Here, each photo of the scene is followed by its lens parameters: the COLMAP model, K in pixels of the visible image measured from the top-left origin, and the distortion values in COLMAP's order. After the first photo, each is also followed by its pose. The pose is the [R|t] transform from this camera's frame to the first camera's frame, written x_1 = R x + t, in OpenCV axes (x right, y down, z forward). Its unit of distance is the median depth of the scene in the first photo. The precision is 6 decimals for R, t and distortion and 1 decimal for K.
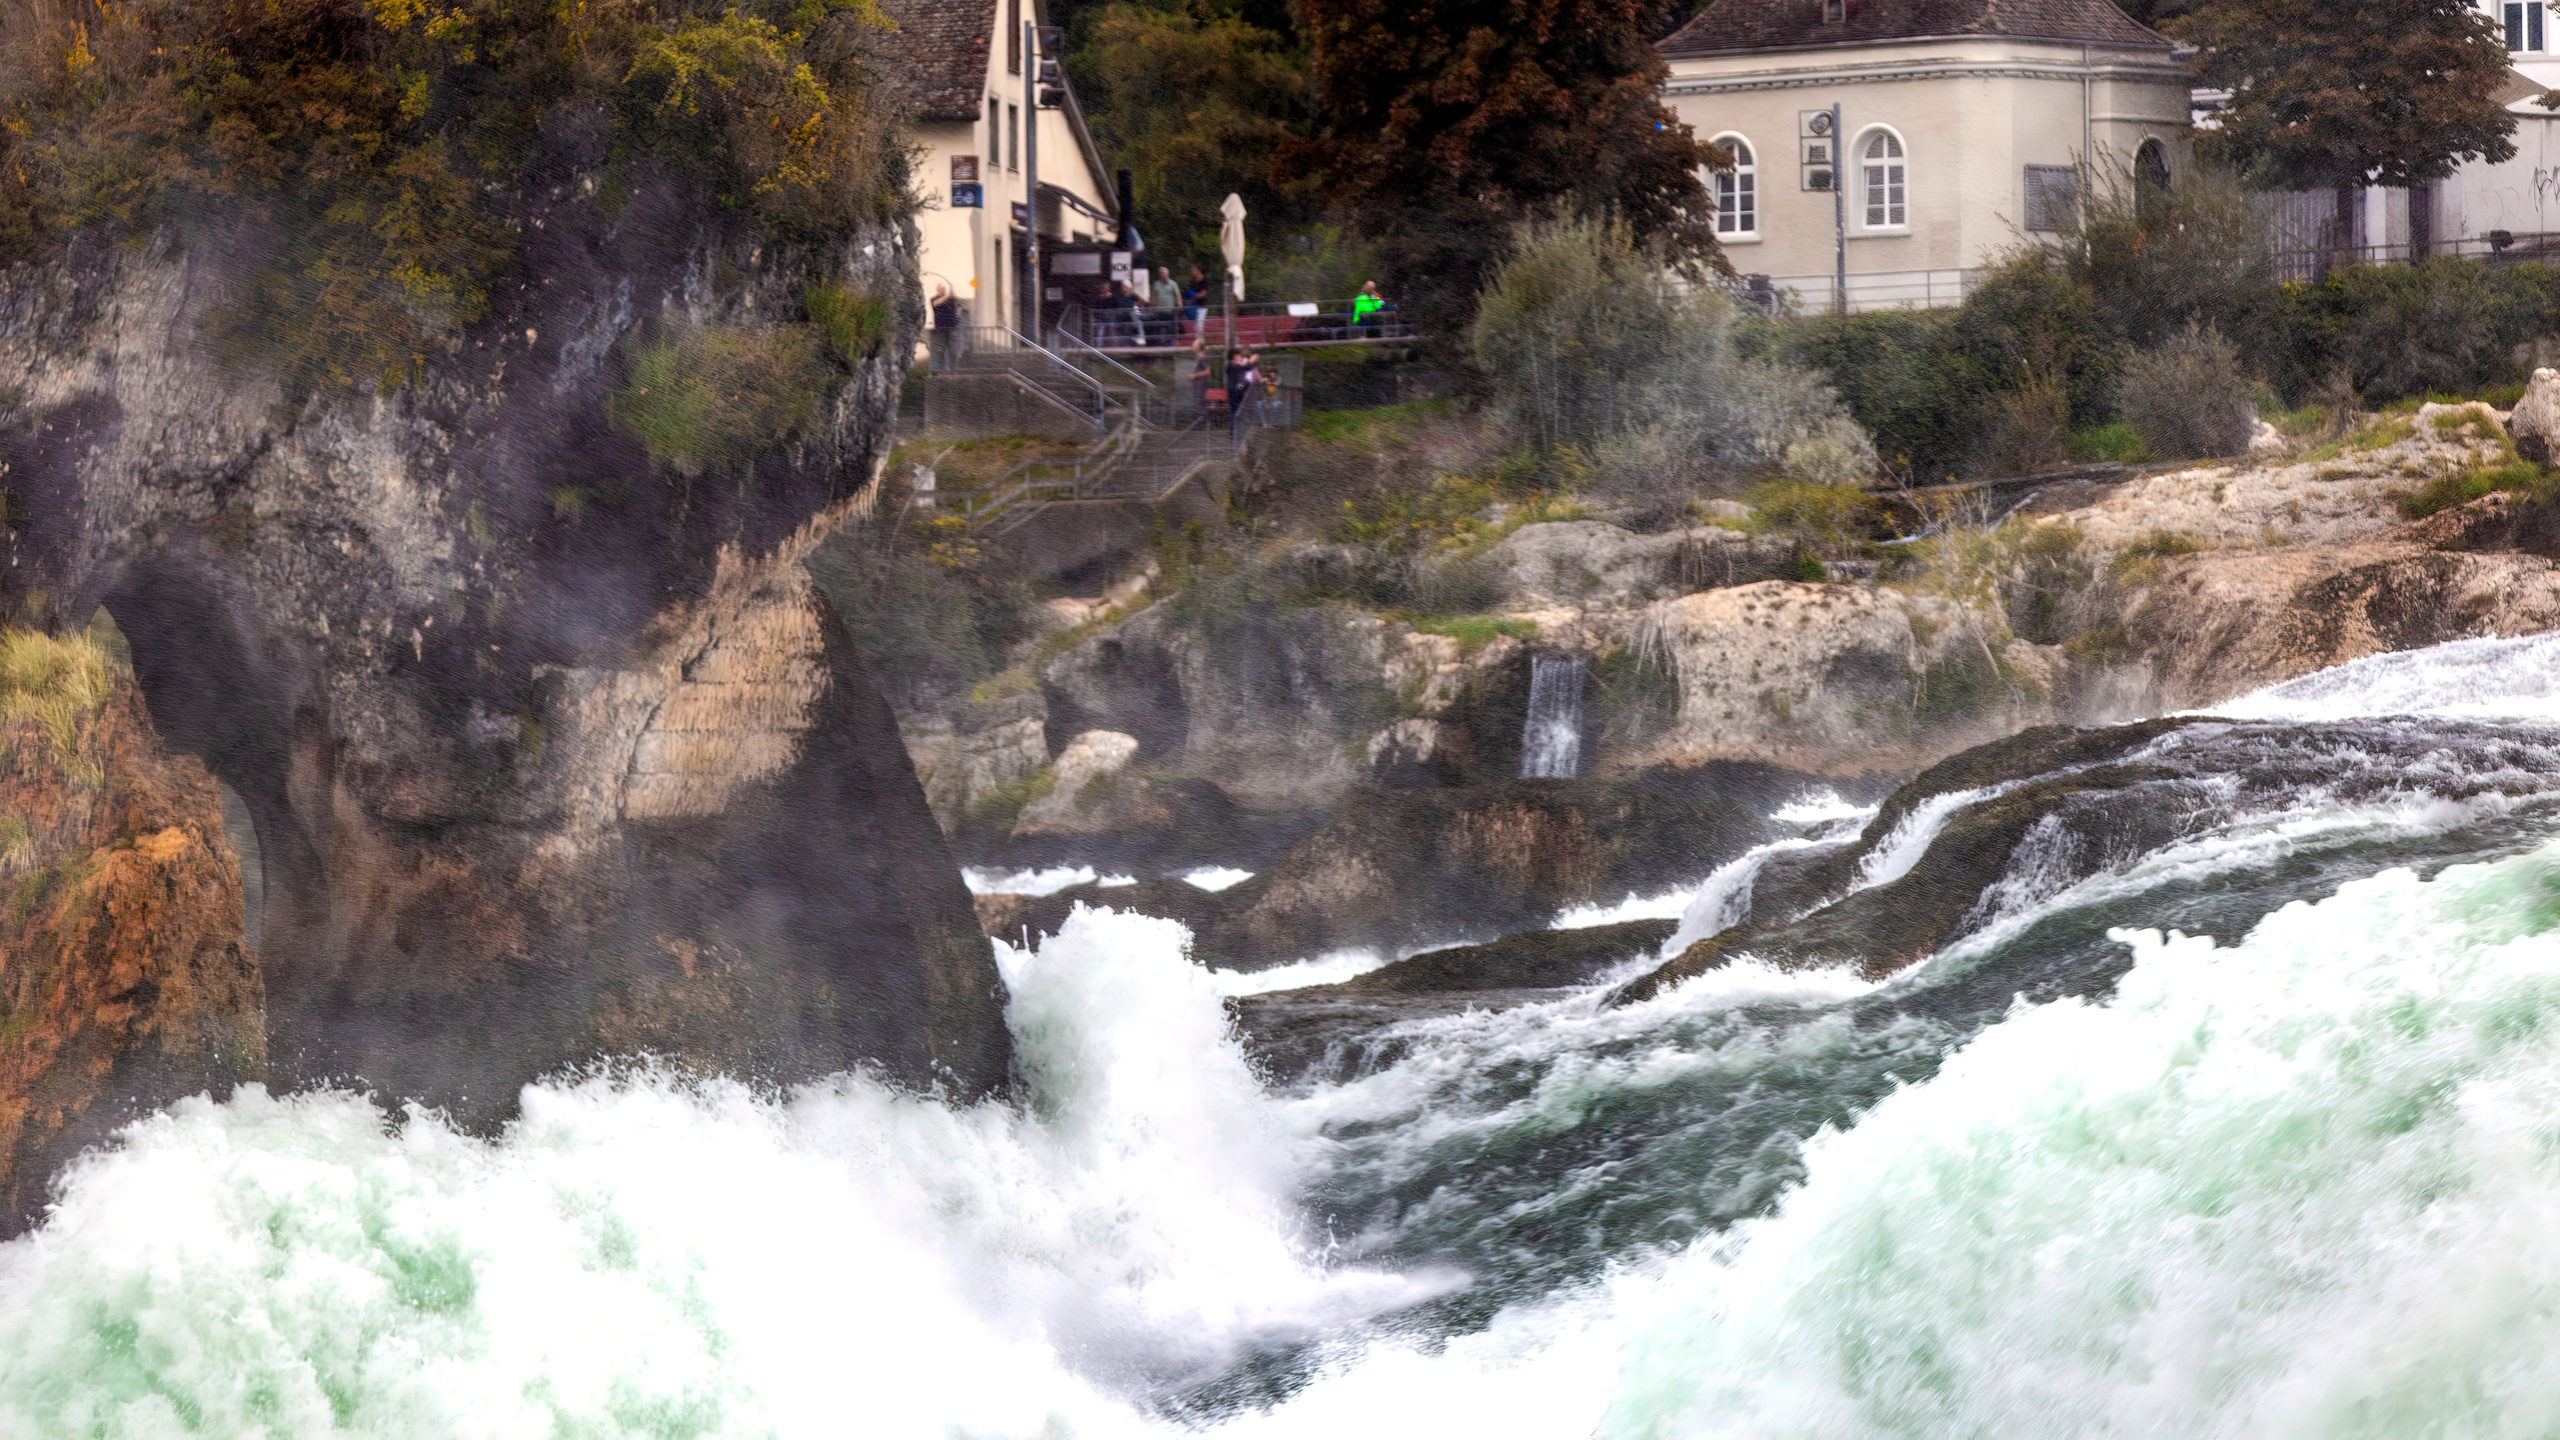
lens RADIAL K [[8019.5, 0, 905.0], [0, 8019.5, 394.3], [0, 0, 1]] dist [0.017977, 0.537564]
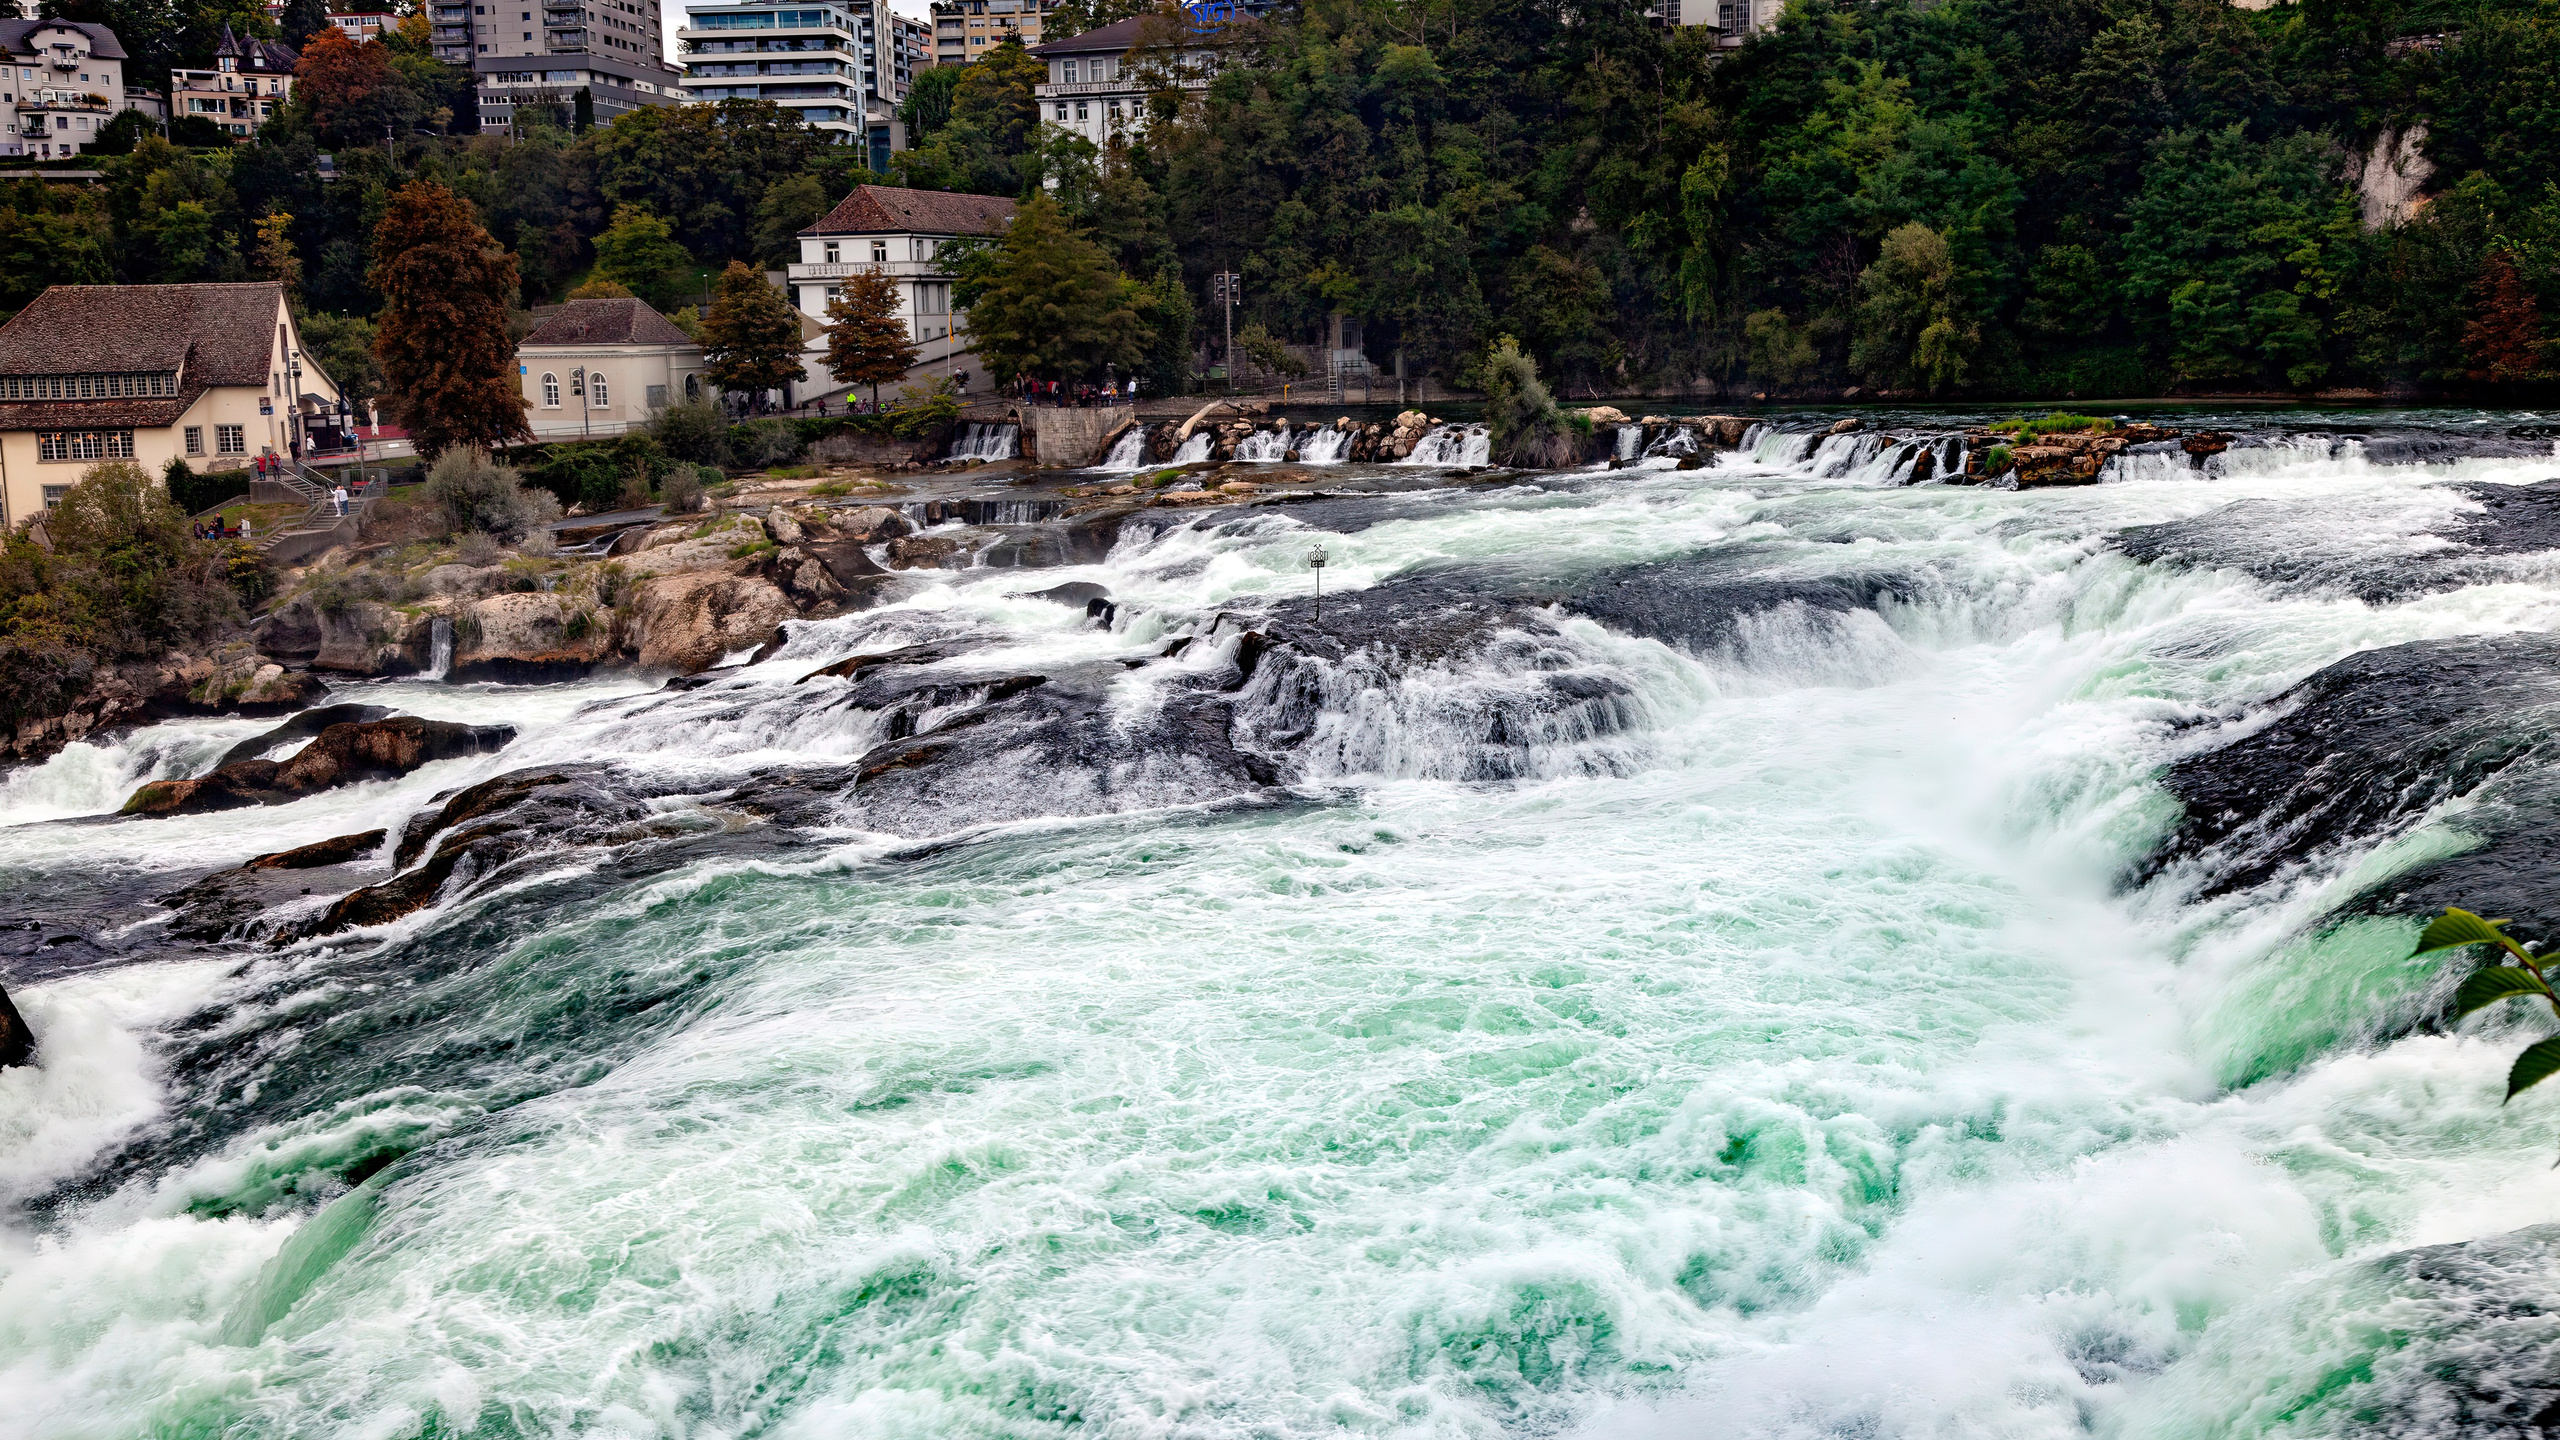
lens RADIAL K [[2490.3, 0, 1295.3], [0, 2490.3, 714.8], [0, 0, 1]] dist [0.023937, -0.001464]
pose [[0.947079, -0.064092, 0.314537, 0.171132], [0.006140, 0.983302, 0.181877, -0.196615], [-0.320941, -0.170321, 0.931658, 0.039590]]
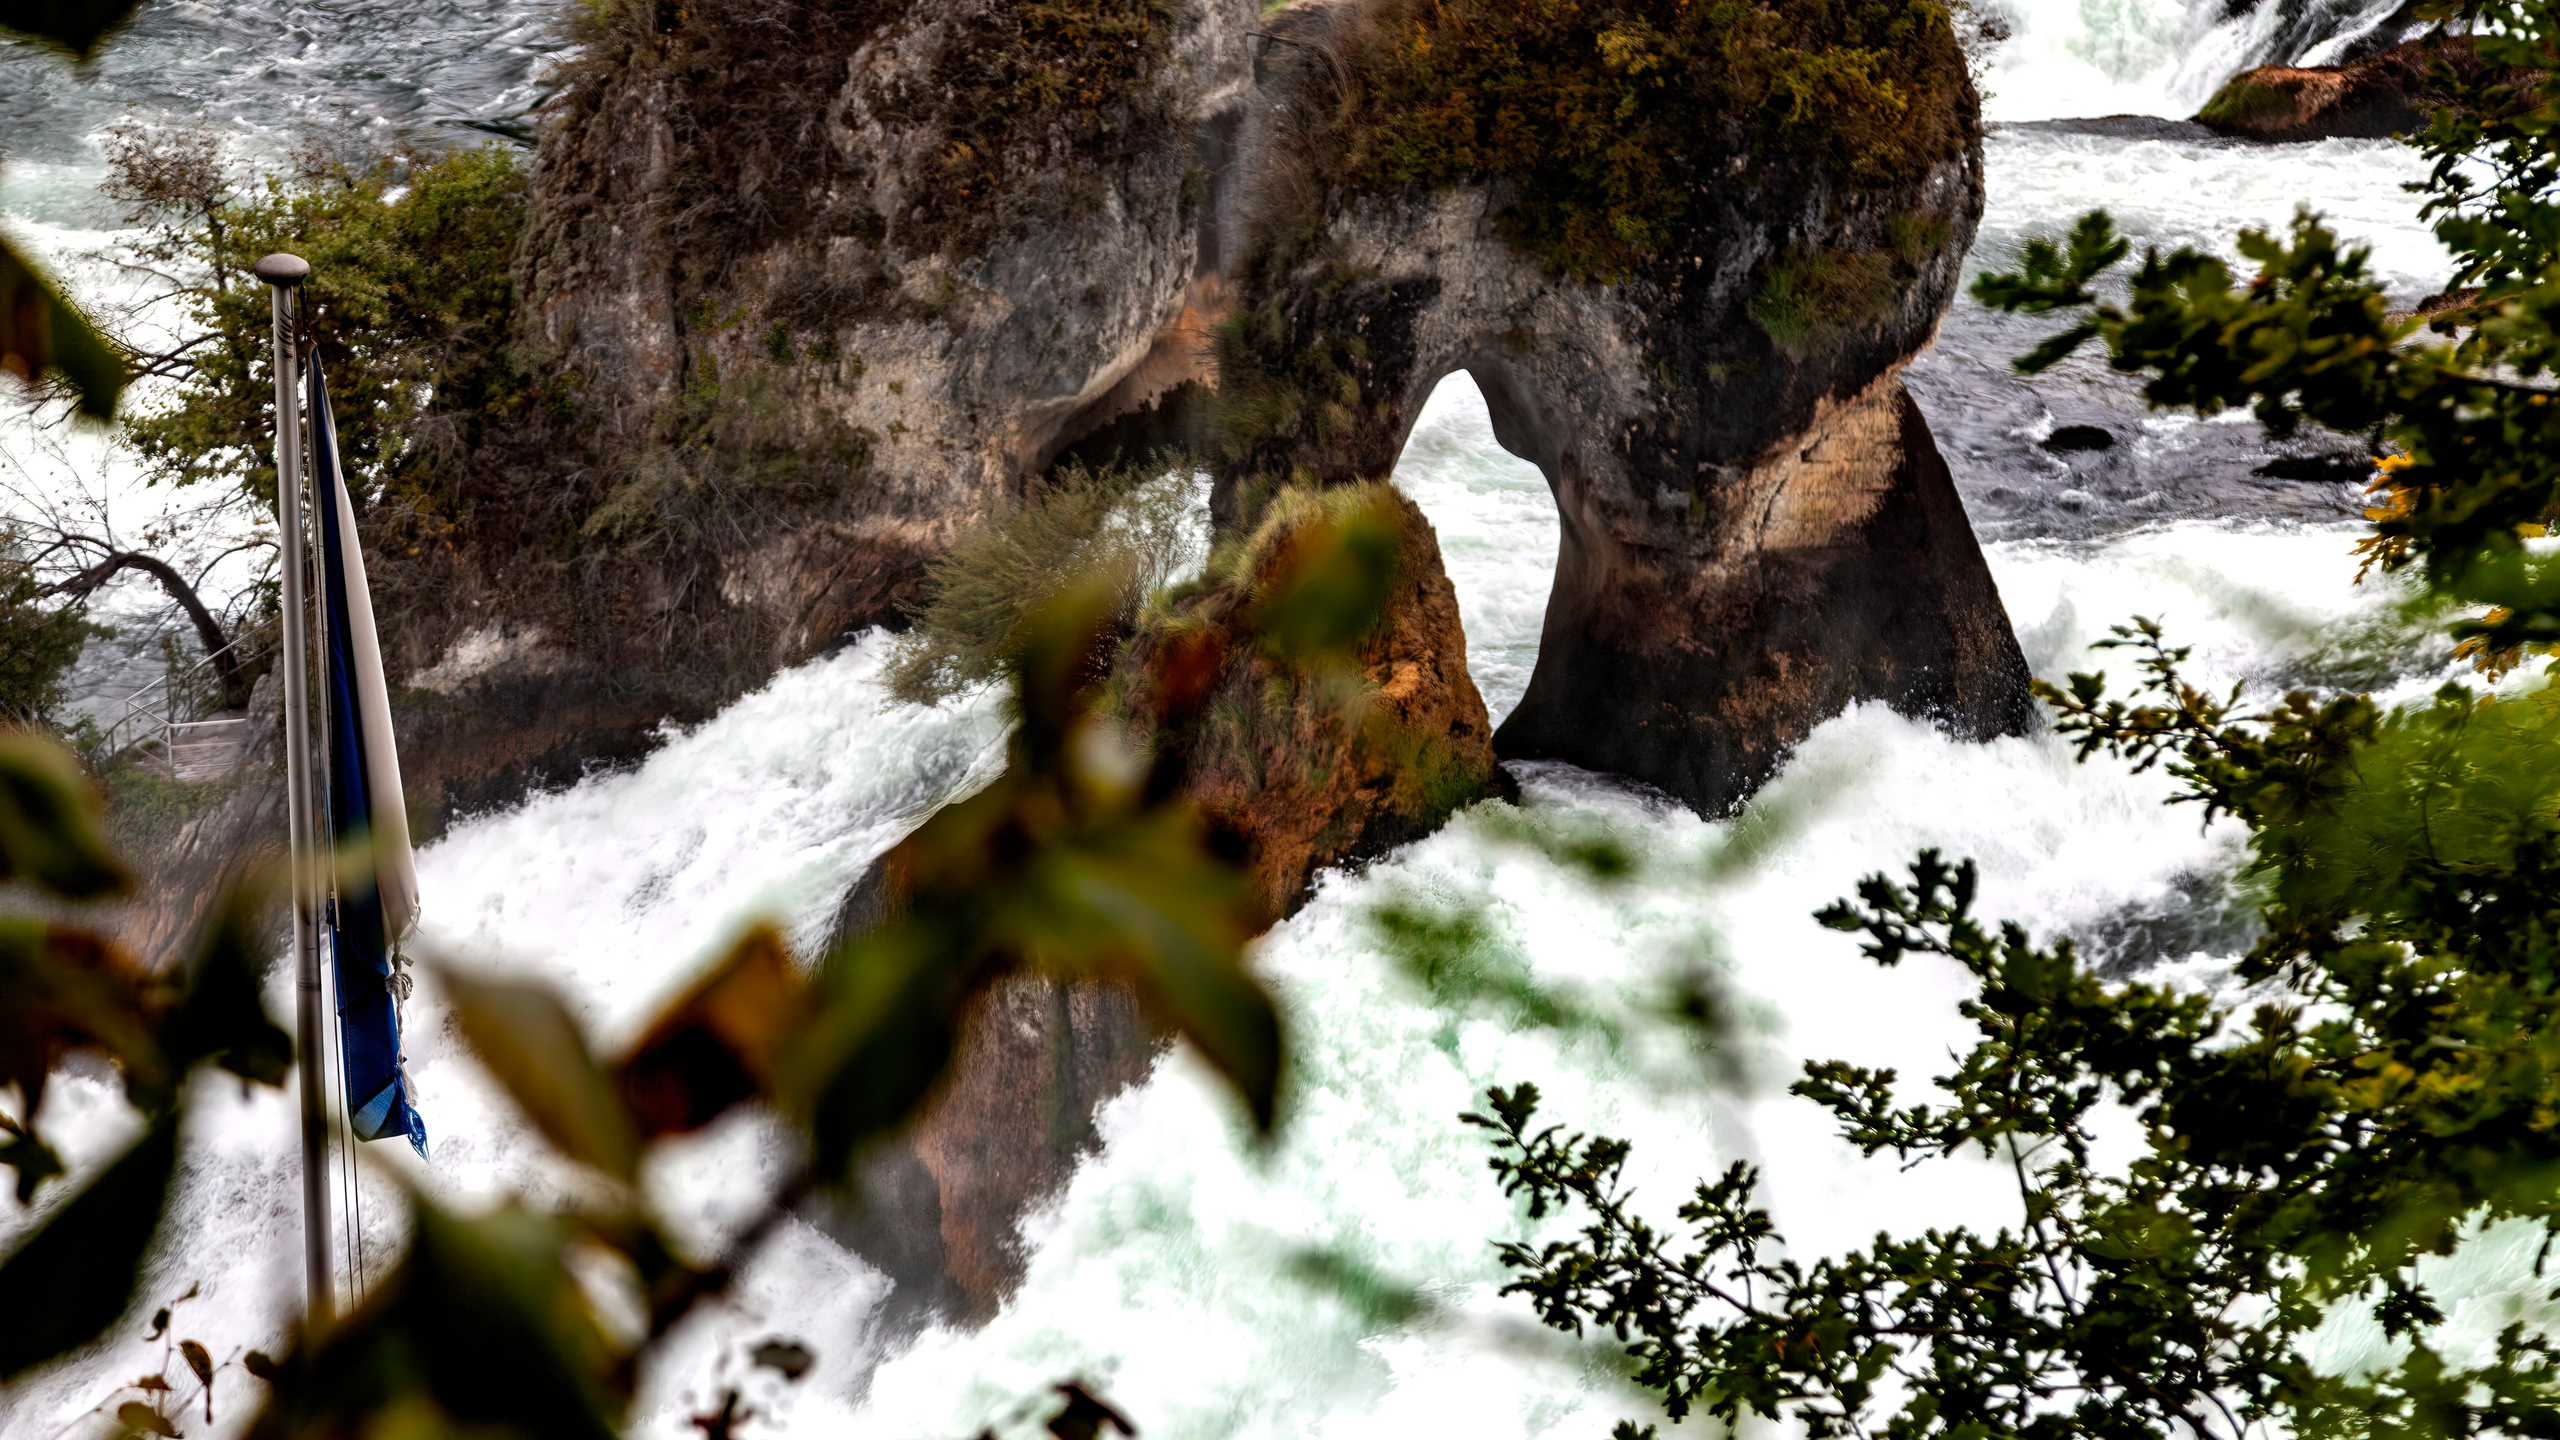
lens RADIAL K [[6755.7, 0, 1280.0], [0, 6755.7, 720.0], [0, 0, 1]] dist [0.103902, -0.416724]
pose [[0.970063, 0.073519, -0.231457, 0.178956], [0.008719, 0.941918, 0.335731, -0.354177], [0.242696, -0.327698, 0.913079, -0.226827]]
